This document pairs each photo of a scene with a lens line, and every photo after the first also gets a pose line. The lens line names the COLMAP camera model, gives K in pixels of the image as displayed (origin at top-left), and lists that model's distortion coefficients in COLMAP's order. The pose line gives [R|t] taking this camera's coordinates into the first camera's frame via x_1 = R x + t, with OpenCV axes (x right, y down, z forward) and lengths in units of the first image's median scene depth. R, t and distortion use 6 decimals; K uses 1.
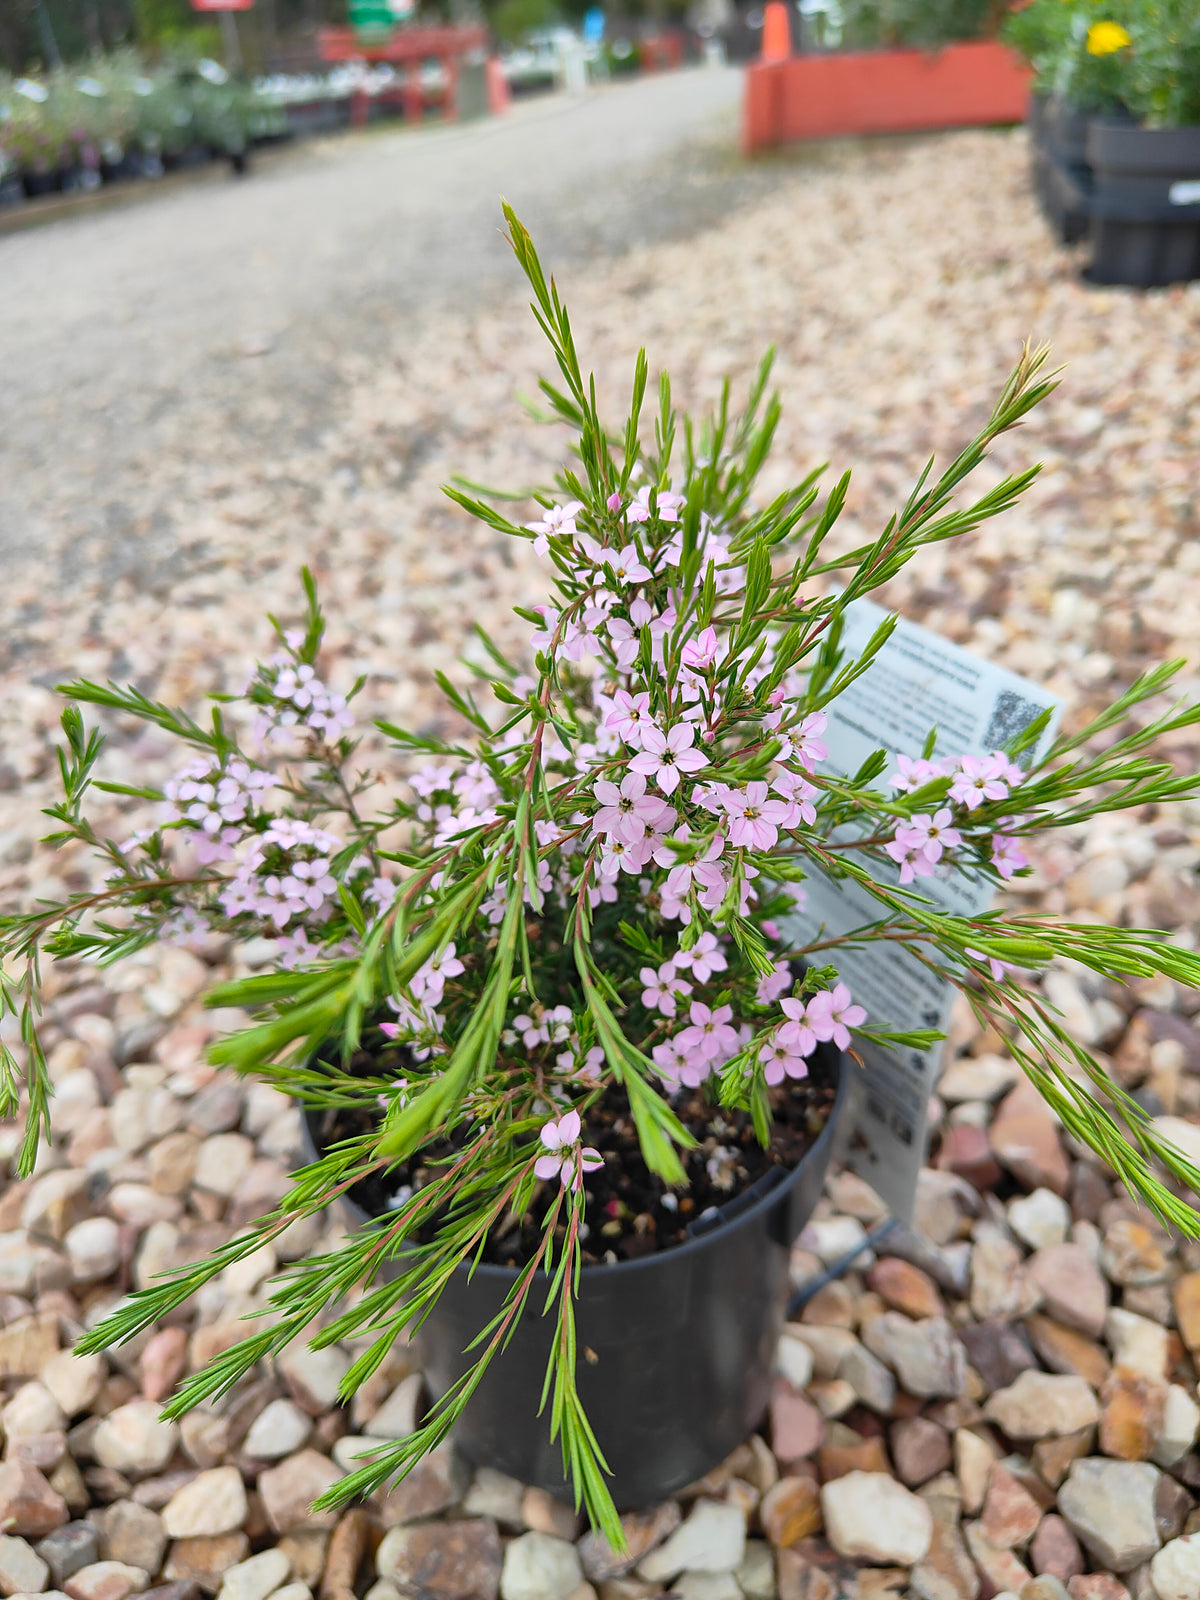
lens RADIAL K [[1167.0, 0, 602.6], [0, 1167.0, 795.3], [0, 0, 1]] dist [-0.028984, 0.007572]
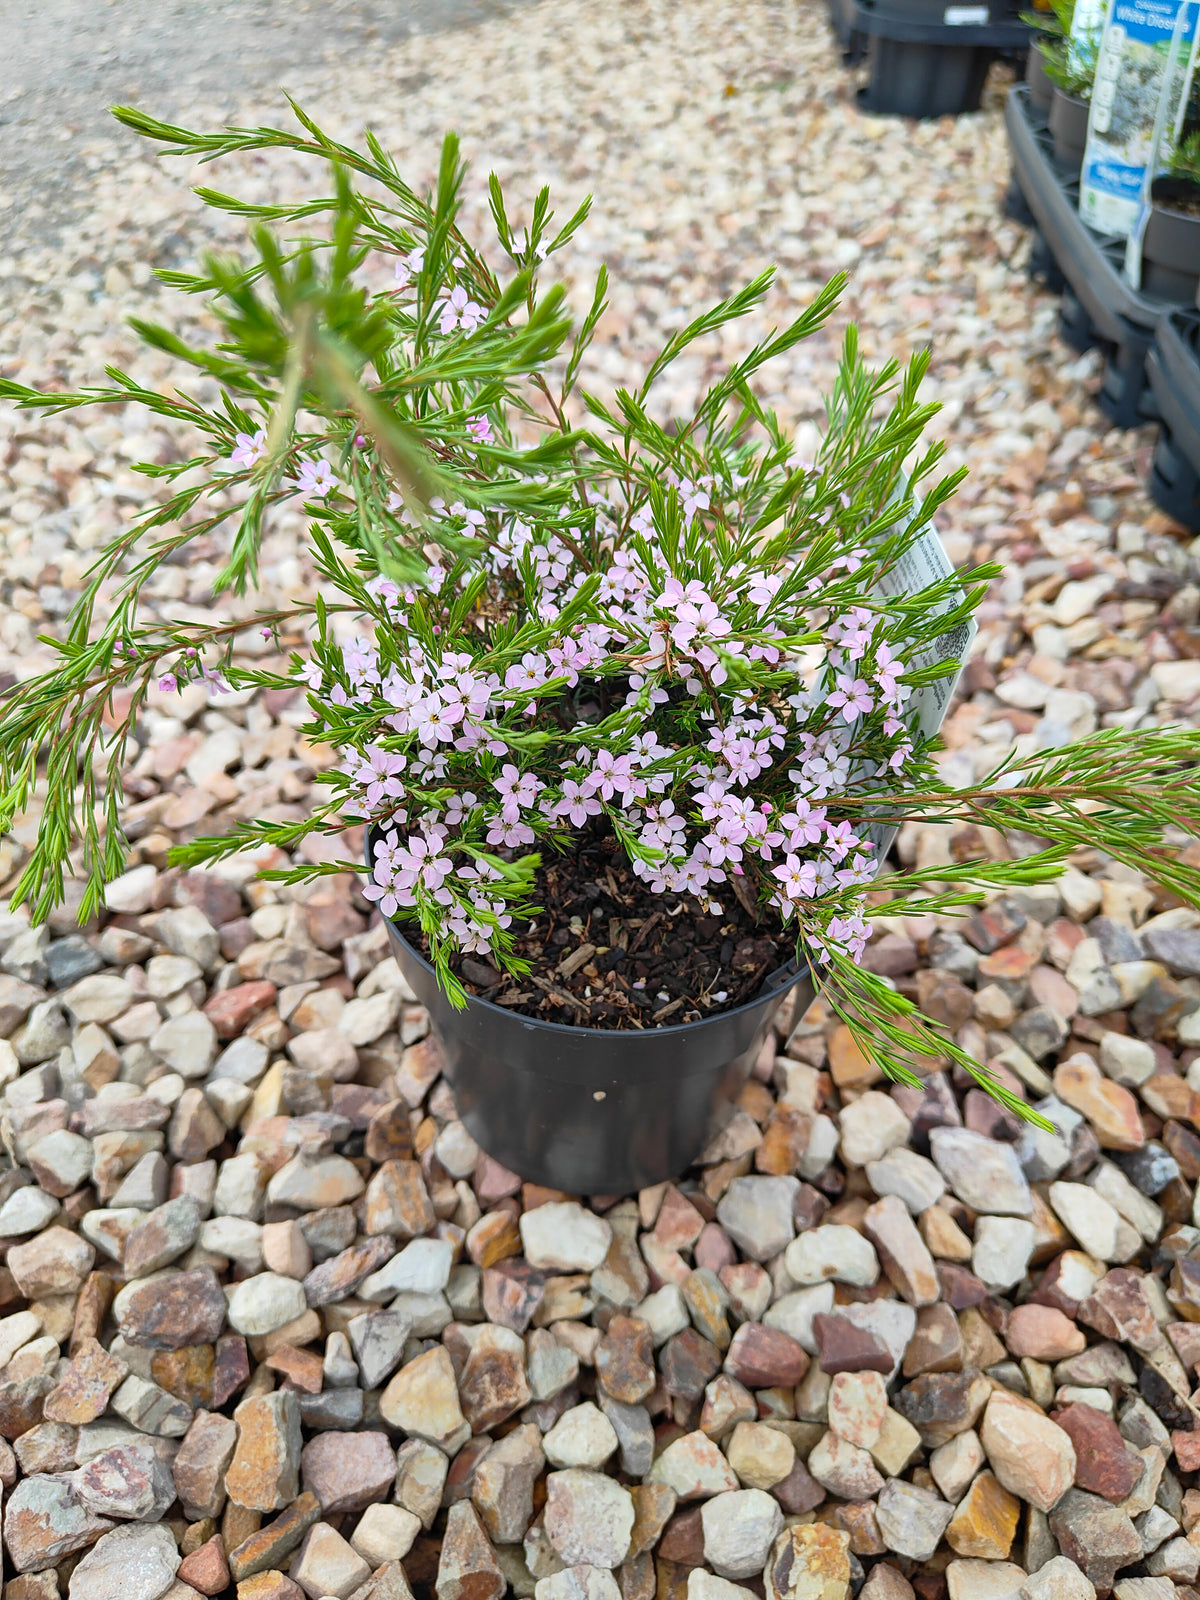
lens RADIAL K [[1157.9, 0, 599.4], [0, 1157.9, 796.6], [0, 0, 1]] dist [-0.019040, 0.004677]
pose [[0.986933, -0.026444, 0.158945, 0.082561], [0.003393, 0.989633, 0.143577, 0.014555], [-0.161094, -0.141162, 0.976792, -0.073017]]
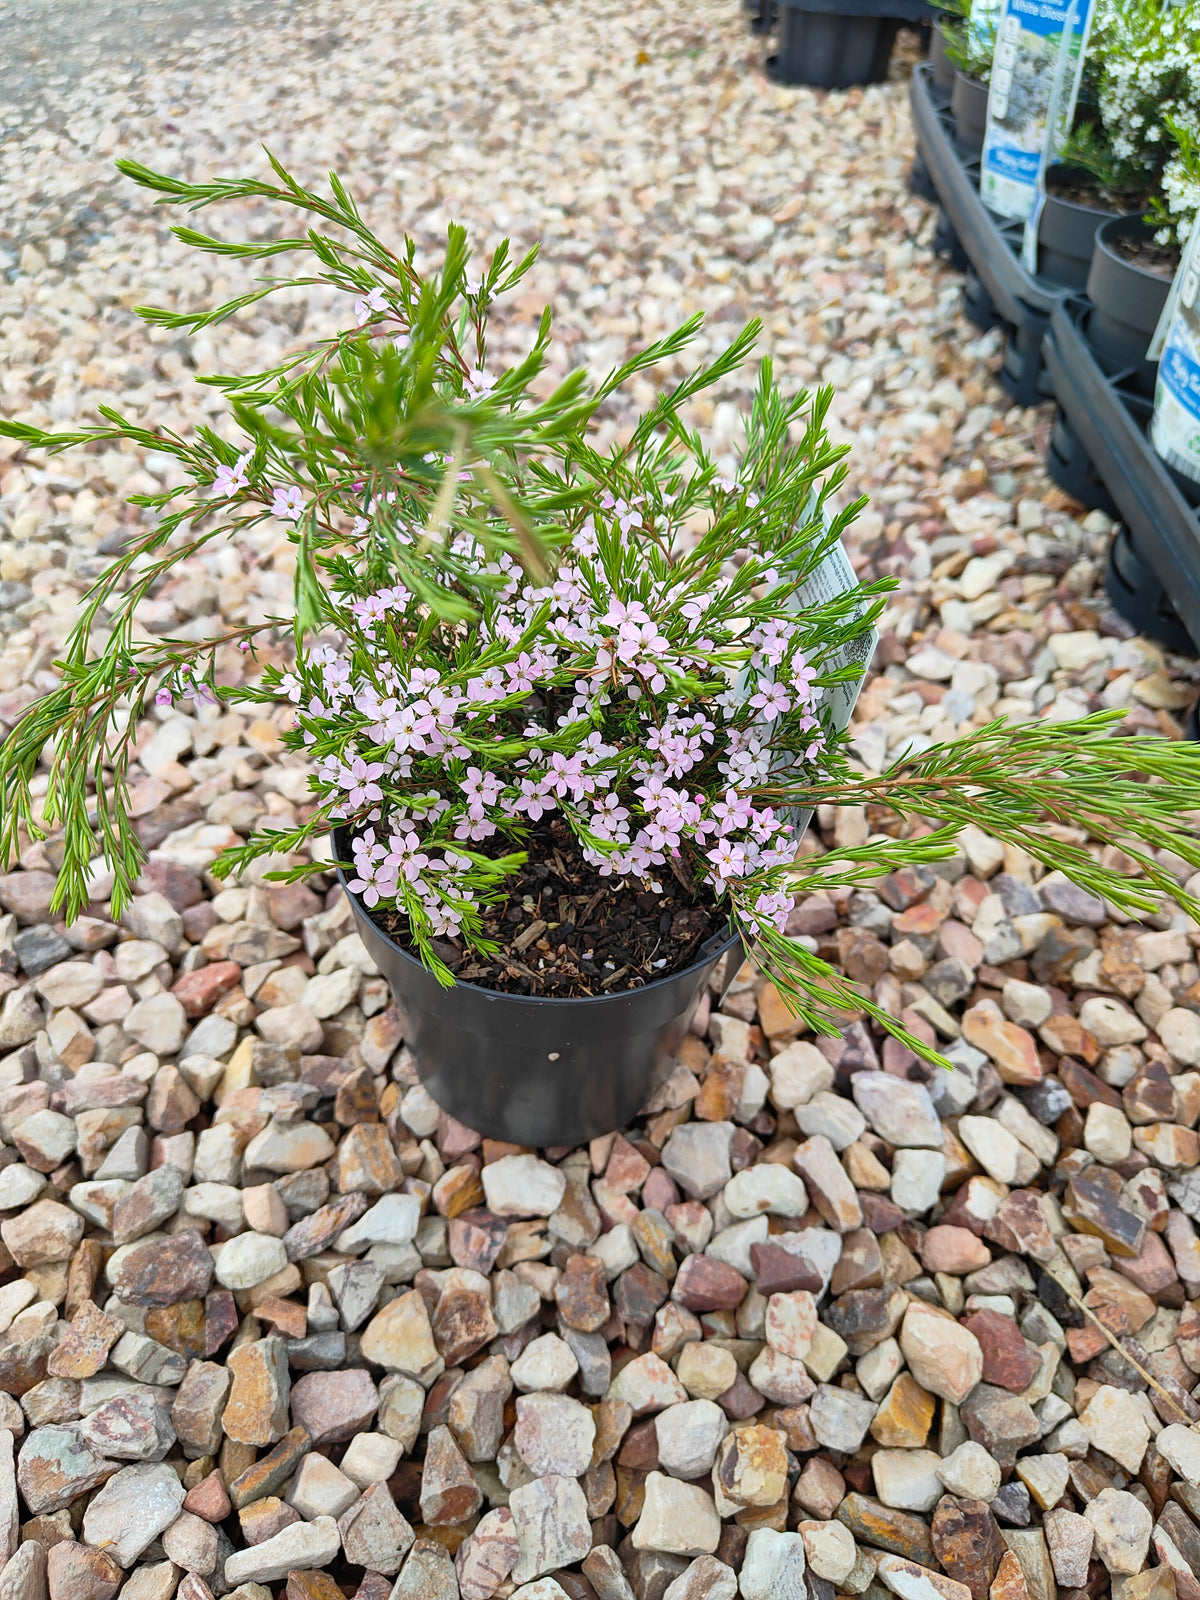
lens RADIAL K [[1148.4, 0, 597.7], [0, 1148.4, 793.7], [0, 0, 1]] dist [-0.017671, 0.003871]
pose [[0.974654, -0.060374, 0.215417, 0.059640], [0.021500, 0.983718, 0.178428, -0.021133], [-0.222682, -0.169274, 0.960083, -0.138055]]
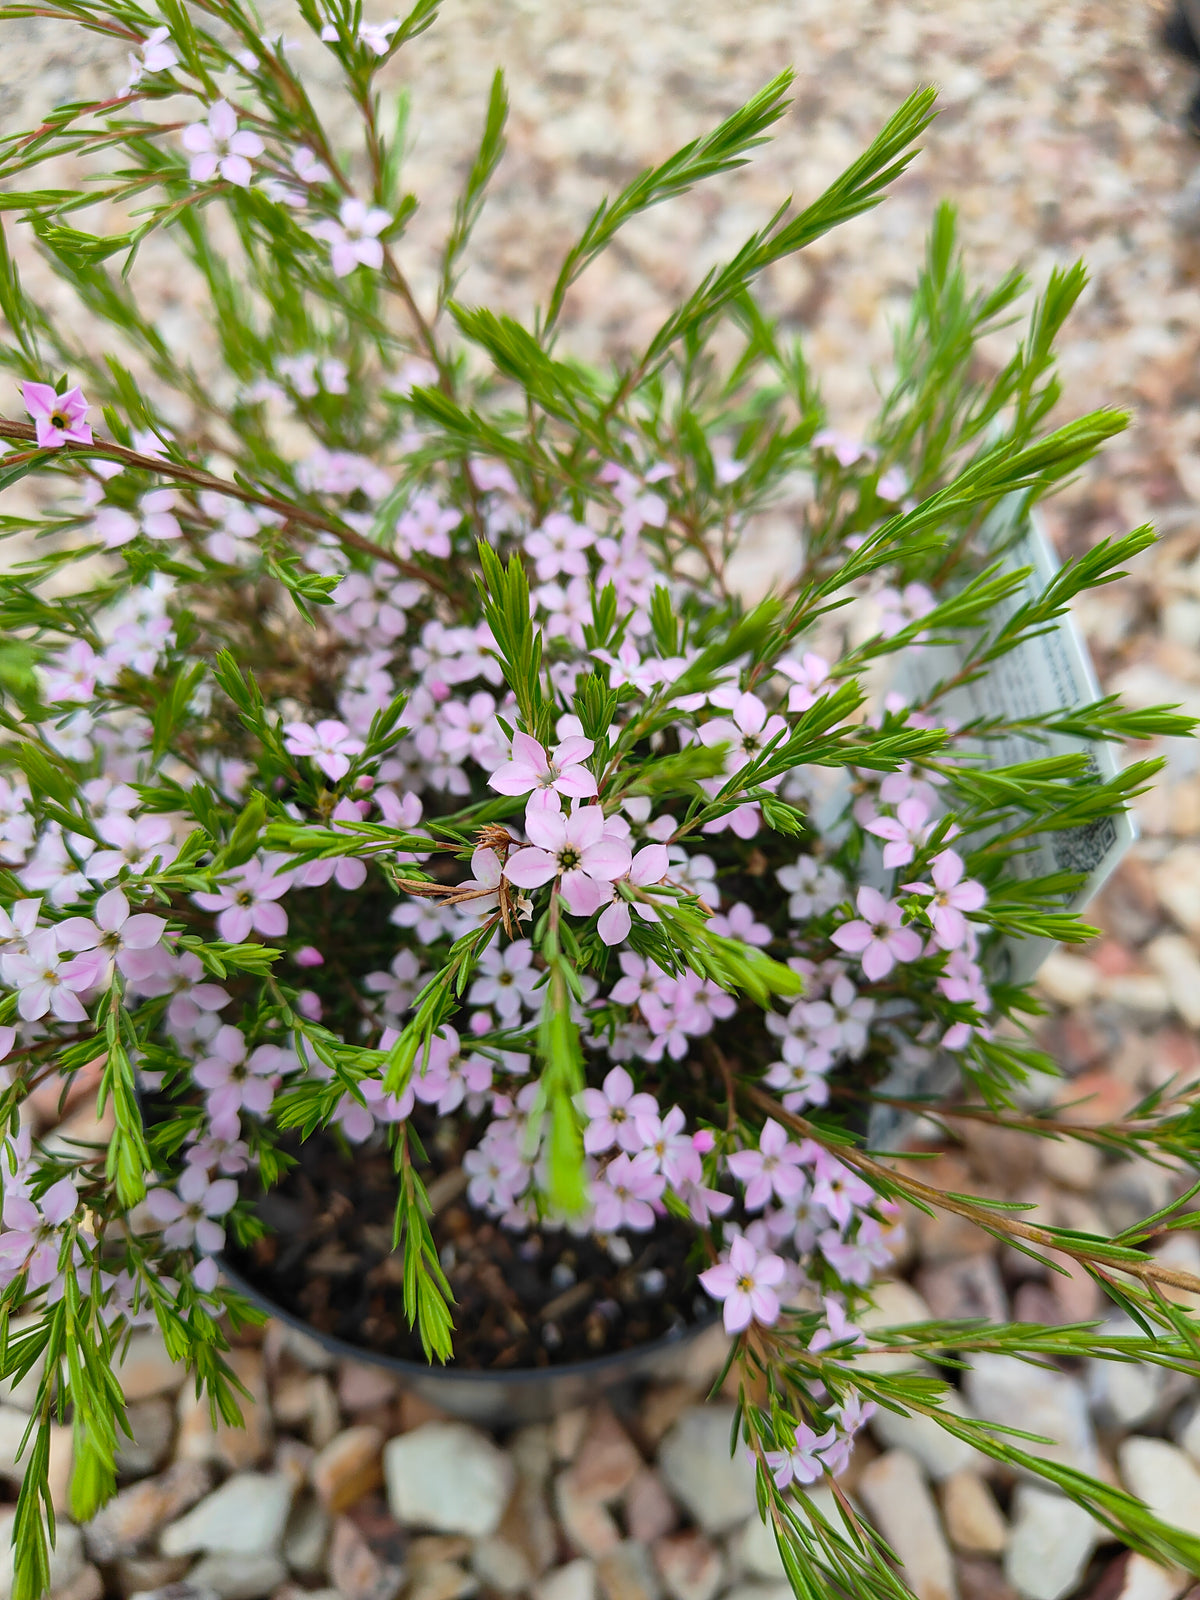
lens RADIAL K [[1187.2, 0, 609.4], [0, 1187.2, 789.2], [0, 0, 1]] dist [-0.034503, -0.001694]
pose [[0.993070, 0.017669, 0.116185, 0.210172], [-0.046258, 0.967596, 0.248229, -0.076247], [-0.108034, -0.251883, 0.961709, 0.239459]]
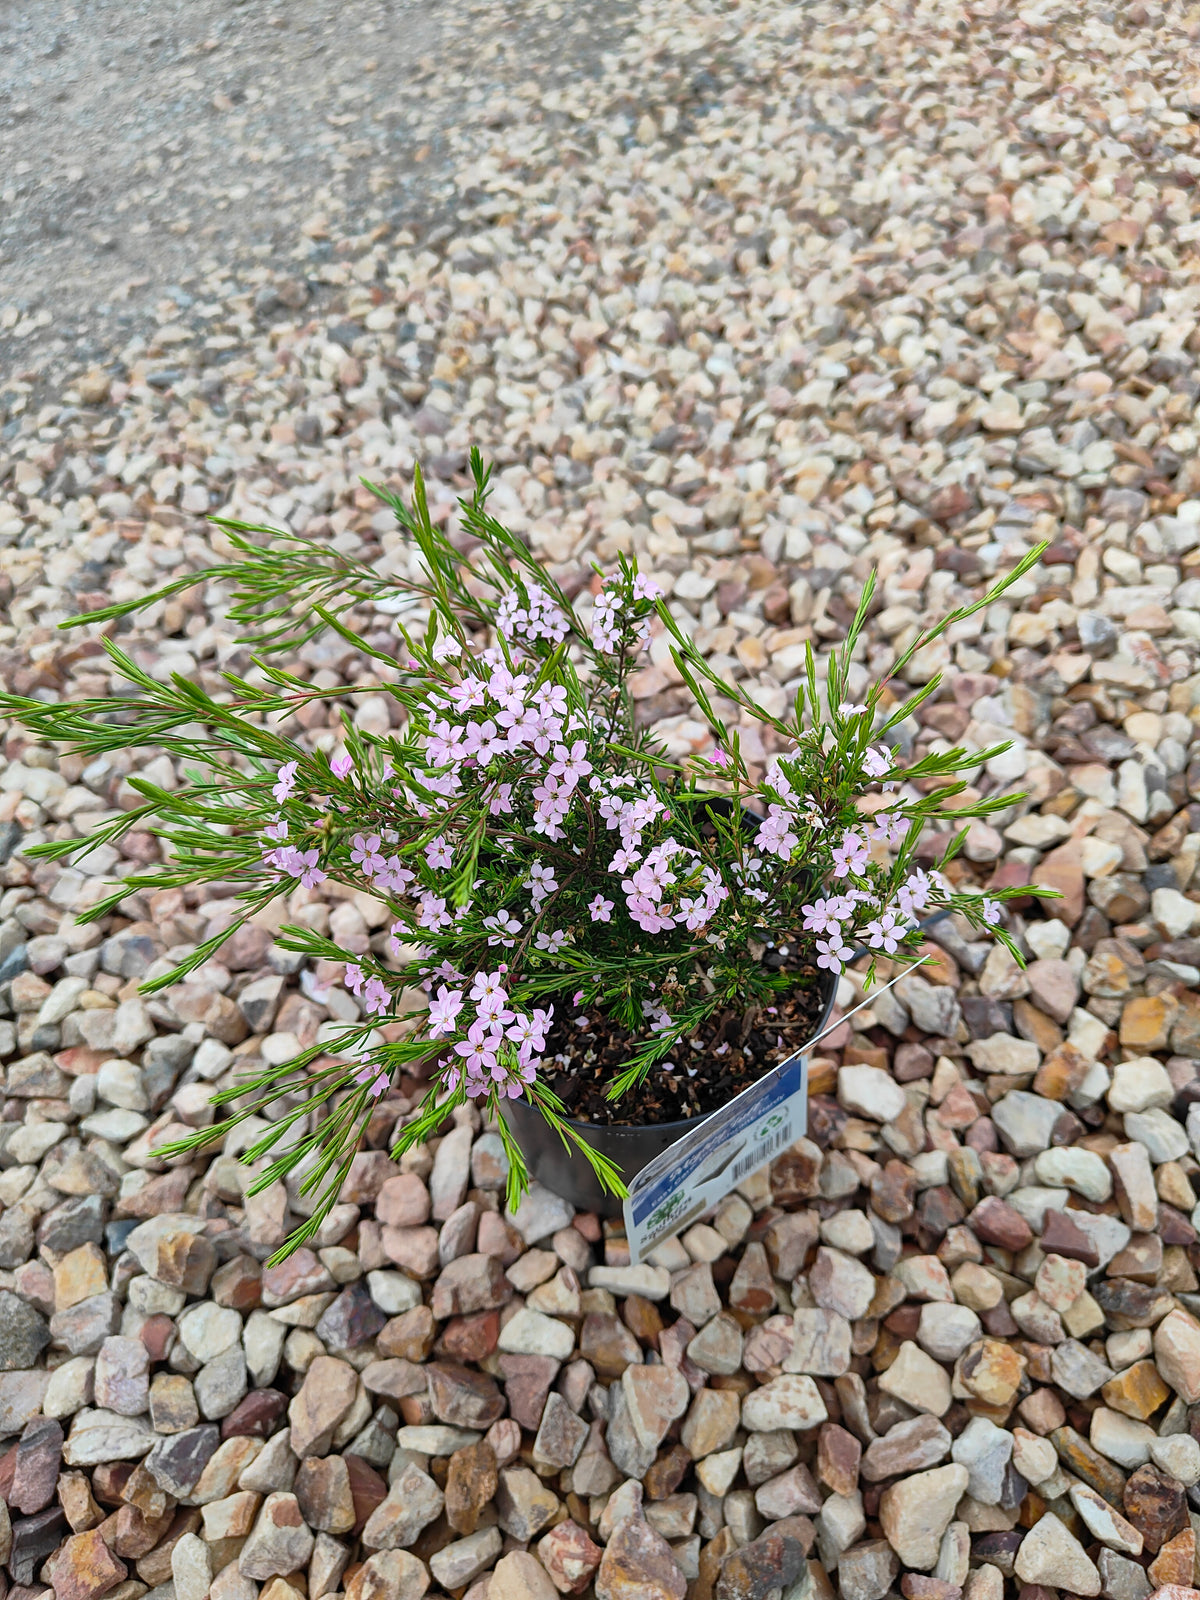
lens RADIAL K [[1157.9, 0, 602.0], [0, 1157.9, 807.6], [0, 0, 1]] dist [-0.012282, 0.003351]
pose [[0.972838, 0.187946, -0.135143, 0.021872], [-0.133944, 0.933164, 0.333563, -0.170020], [0.188802, -0.306401, 0.932991, -0.339000]]
